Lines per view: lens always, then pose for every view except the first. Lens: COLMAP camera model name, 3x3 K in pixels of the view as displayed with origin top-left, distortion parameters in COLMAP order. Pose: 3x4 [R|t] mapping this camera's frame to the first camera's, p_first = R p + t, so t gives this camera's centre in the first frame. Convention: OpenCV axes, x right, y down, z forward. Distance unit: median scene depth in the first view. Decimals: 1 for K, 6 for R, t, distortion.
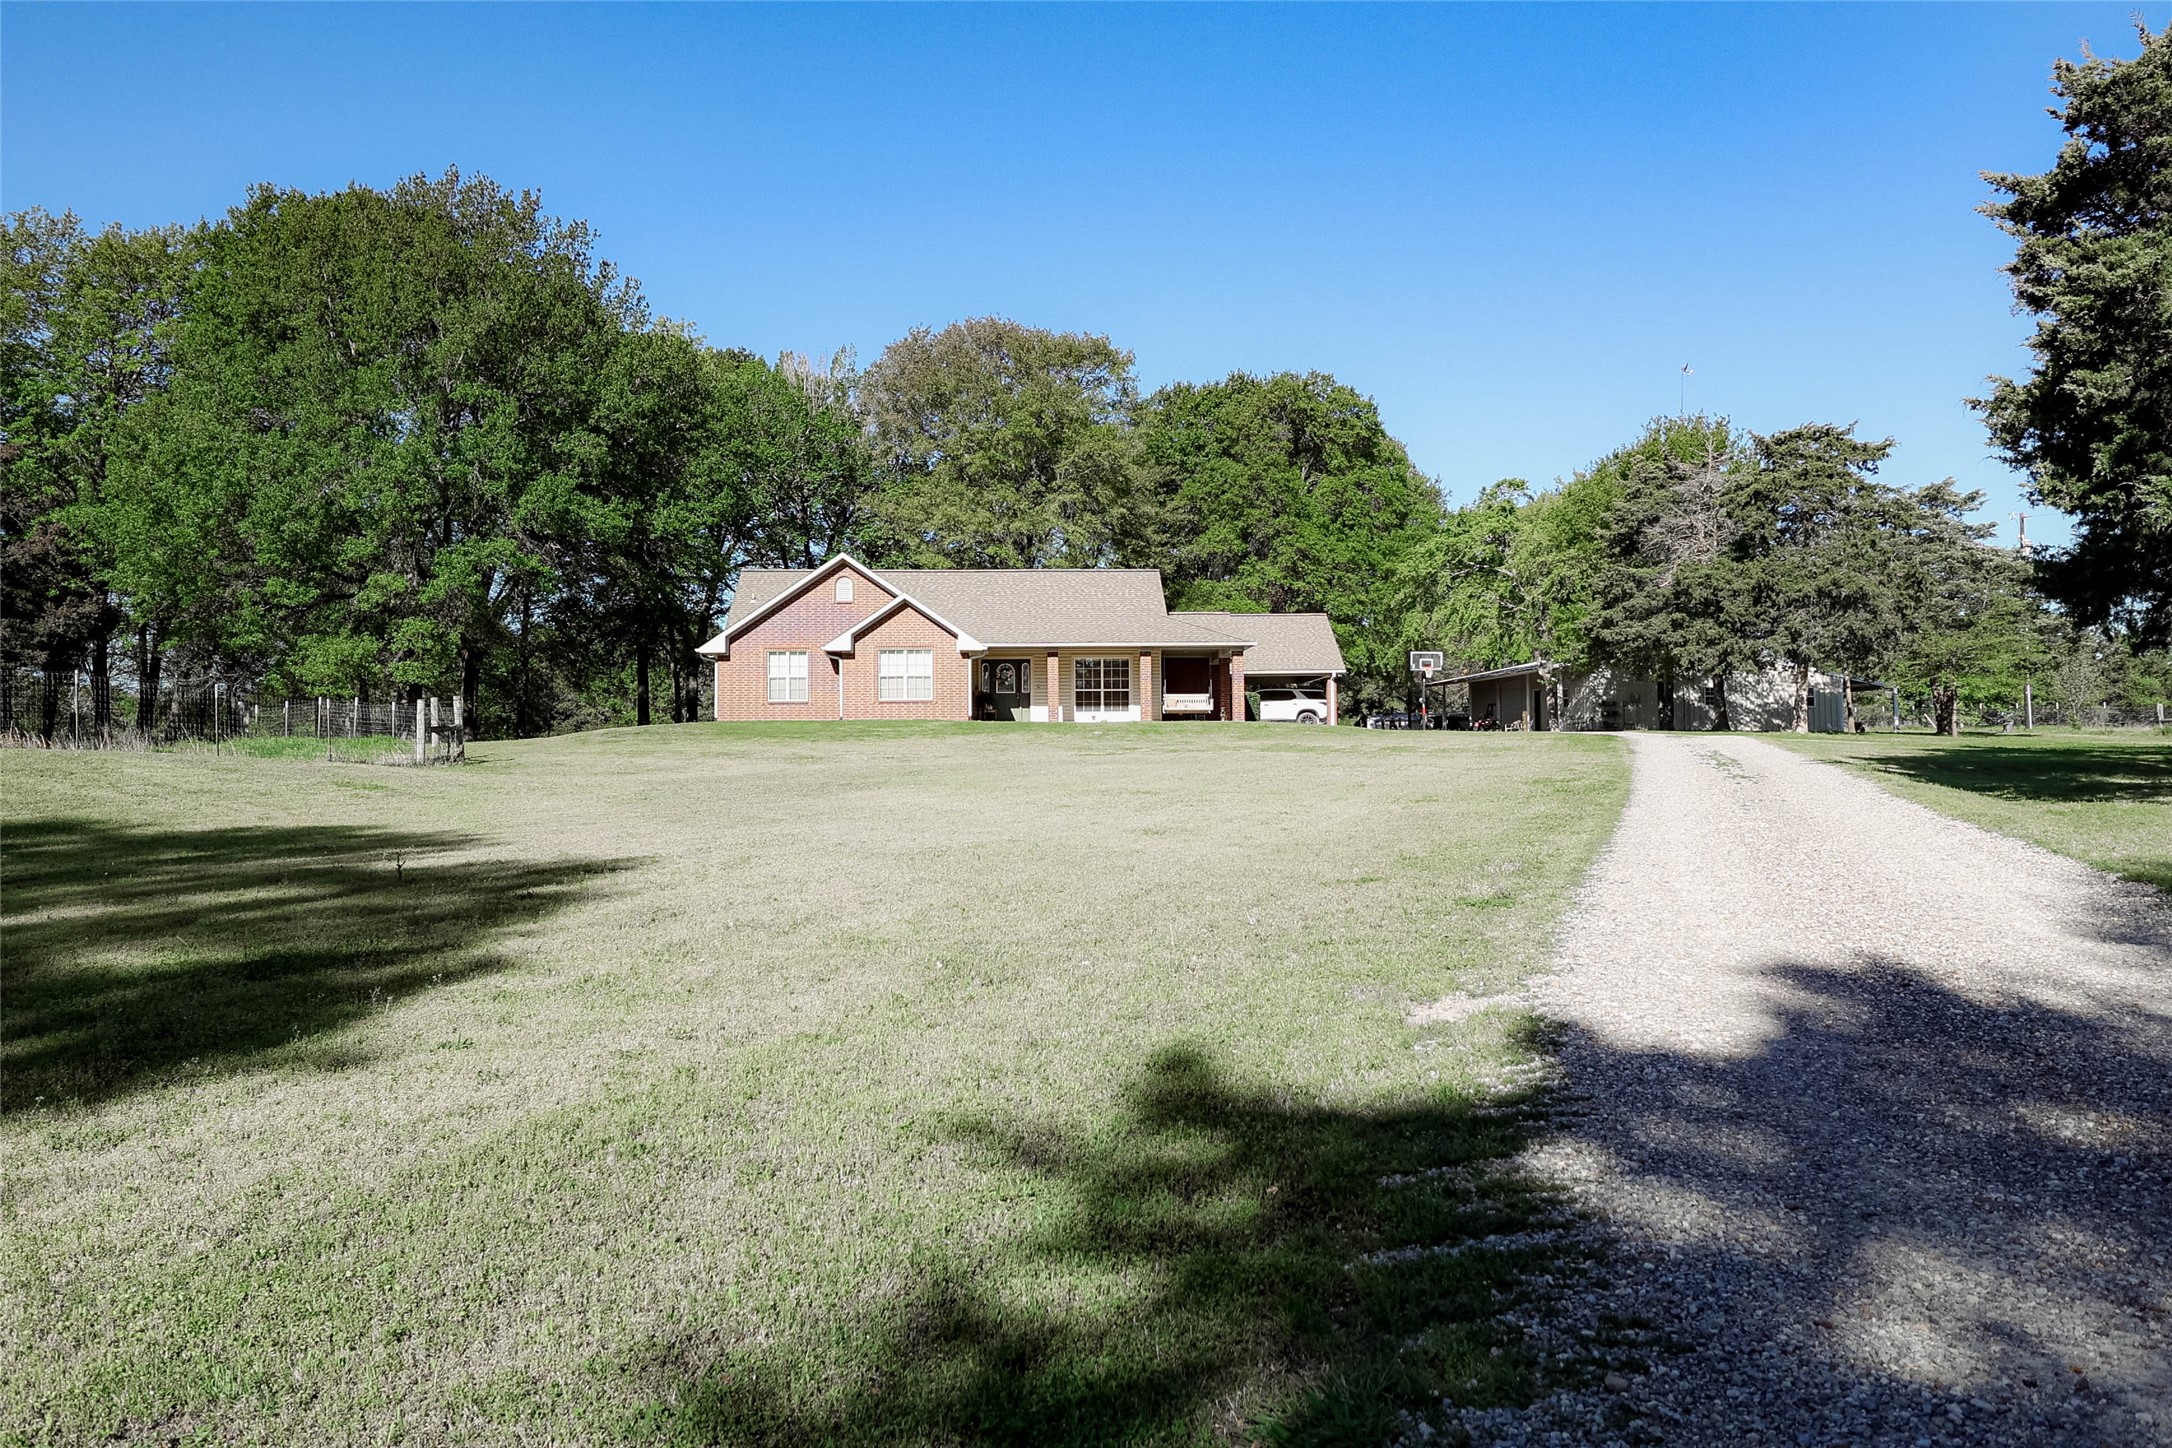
lens RADIAL K [[1773.7, 0, 1086.7], [0, 1773.7, 692.7], [0, 0, 1]] dist [0.004451, 0.007064]
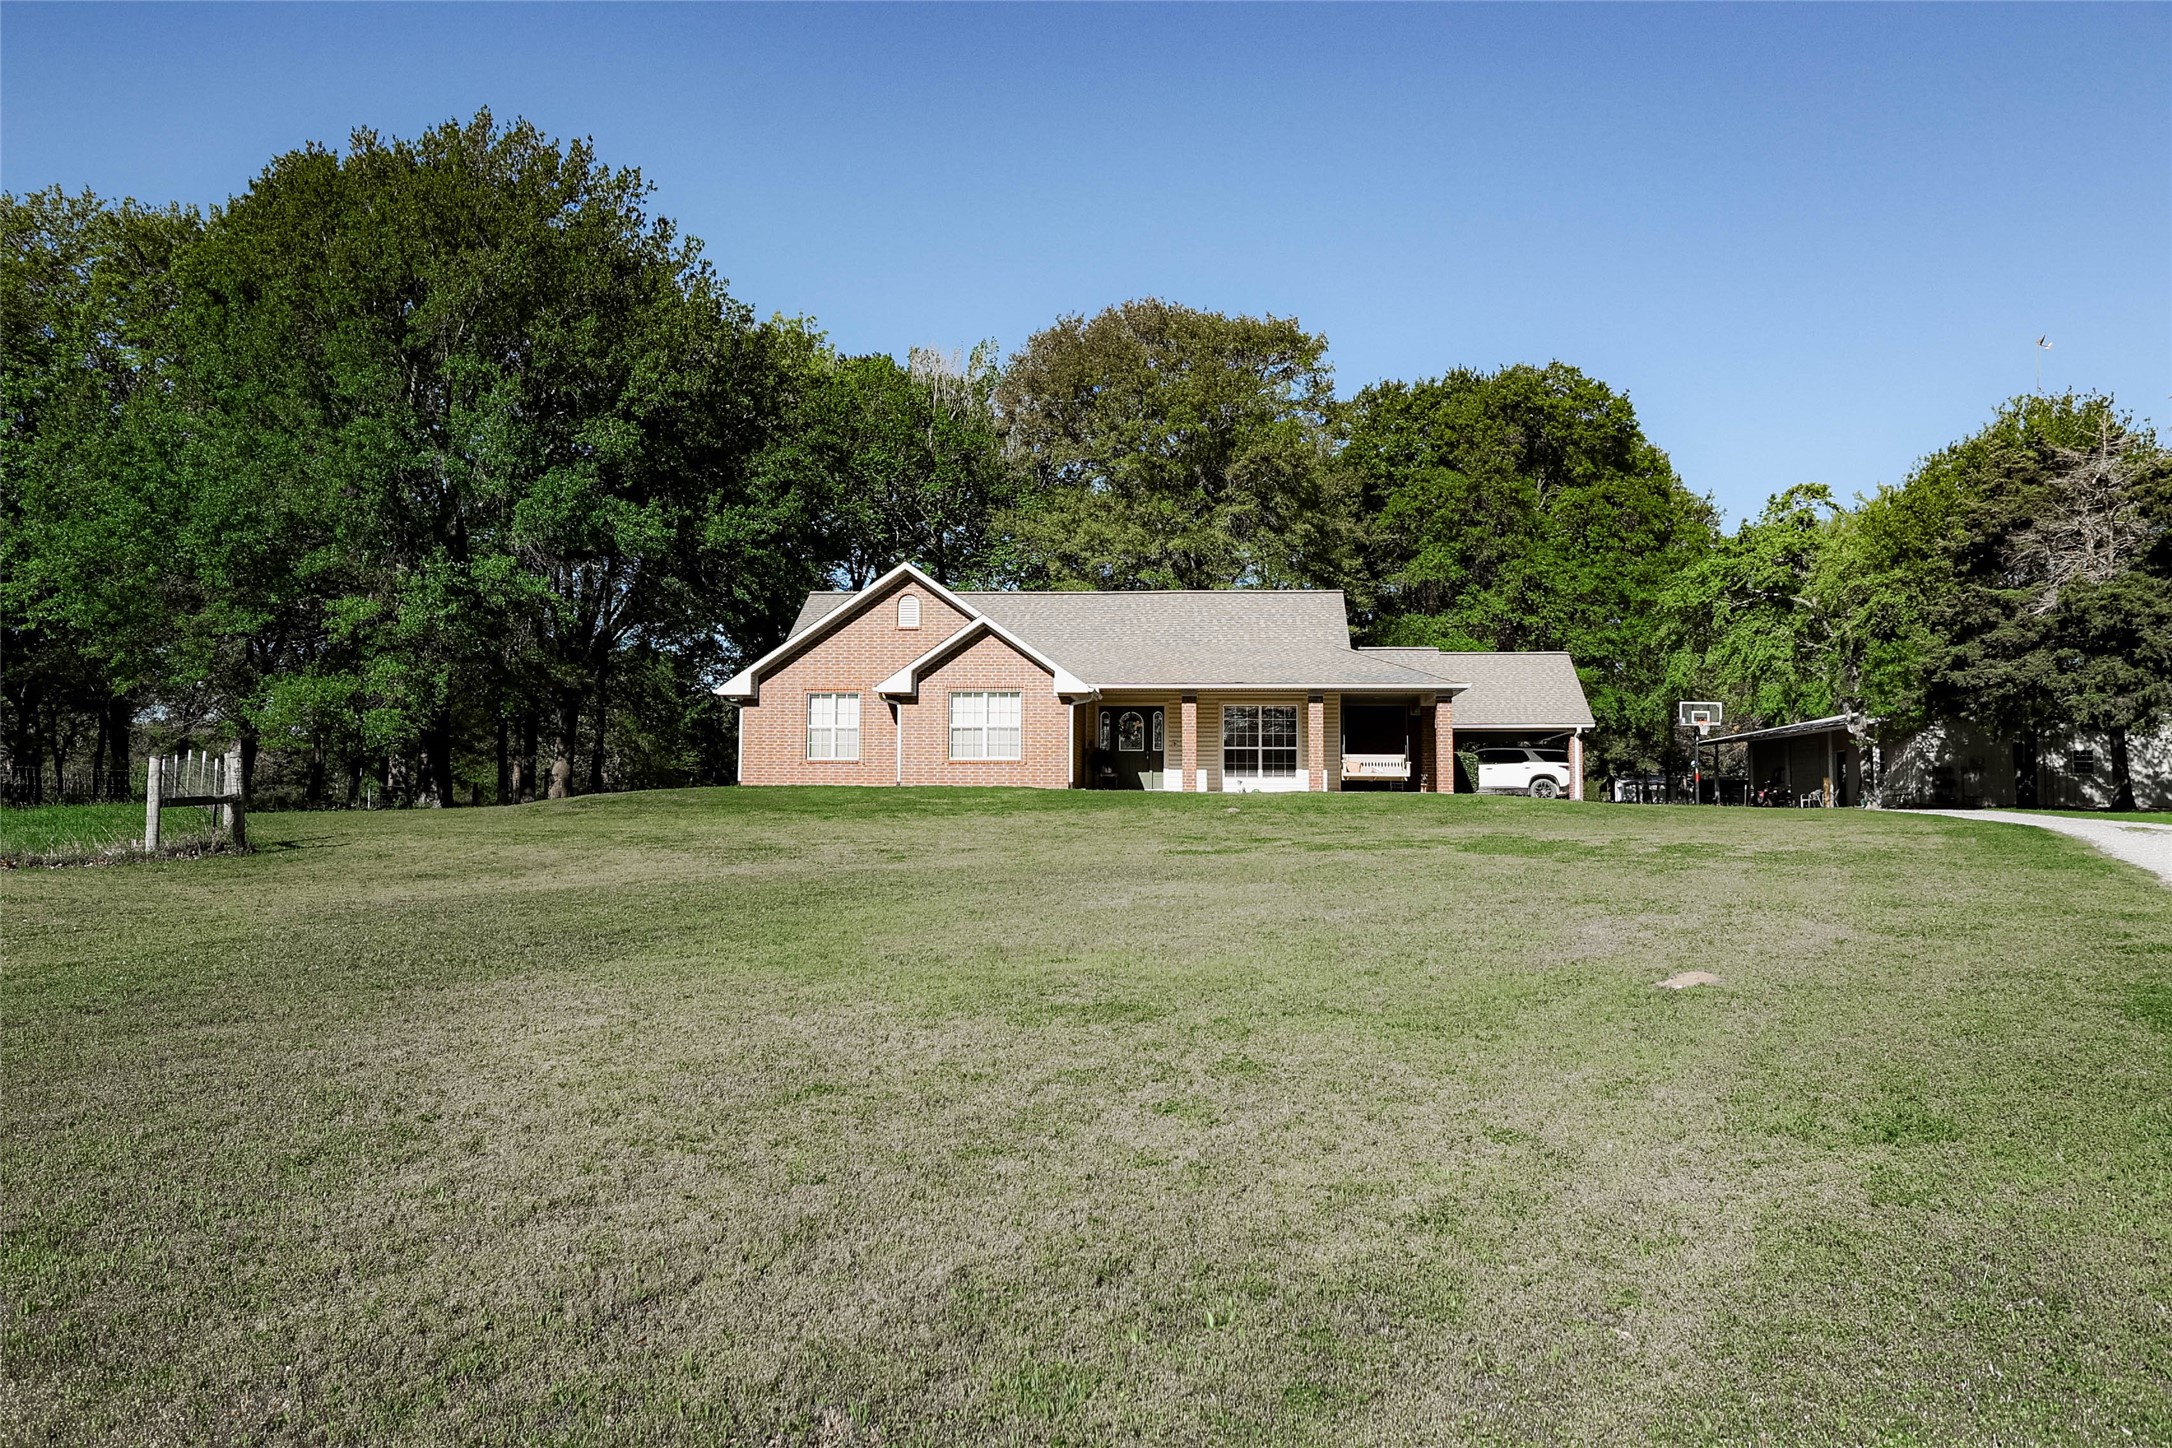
lens RADIAL K [[1773.7, 0, 1086.7], [0, 1773.7, 692.7], [0, 0, 1]] dist [0.004451, 0.007064]
pose [[0.991602, 0.003979, -0.129263, 0.027887], [-0.008077, 0.999481, -0.031198, -0.000825], [0.129072, 0.031980, 0.991119, 0.213617]]
